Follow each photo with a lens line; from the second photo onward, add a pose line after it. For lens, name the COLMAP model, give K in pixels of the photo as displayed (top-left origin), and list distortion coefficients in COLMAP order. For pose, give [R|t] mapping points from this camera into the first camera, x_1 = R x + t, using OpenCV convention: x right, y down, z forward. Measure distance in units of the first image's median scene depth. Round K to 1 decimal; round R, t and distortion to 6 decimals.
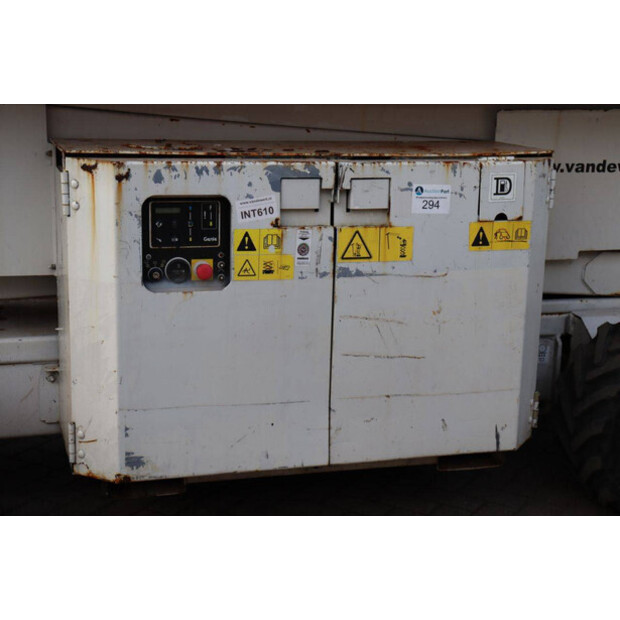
lens RADIAL K [[1140.6, 0, 314.5], [0, 1140.6, 313.9], [0, 0, 1]] dist [0.184075, 0.000000]
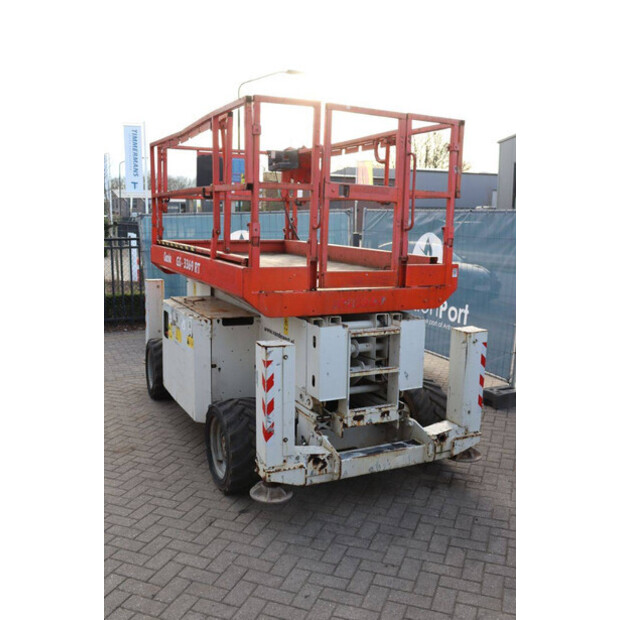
lens RADIAL K [[598.1, 0, 311.1], [0, 598.1, 312.1], [0, 0, 1]] dist [-0.098179, 0.000000]
pose [[0.163436, 0.122449, -0.978925, 1.770438], [-0.240876, 0.967190, 0.080766, -0.355393], [0.956696, 0.222600, 0.187569, 1.057628]]
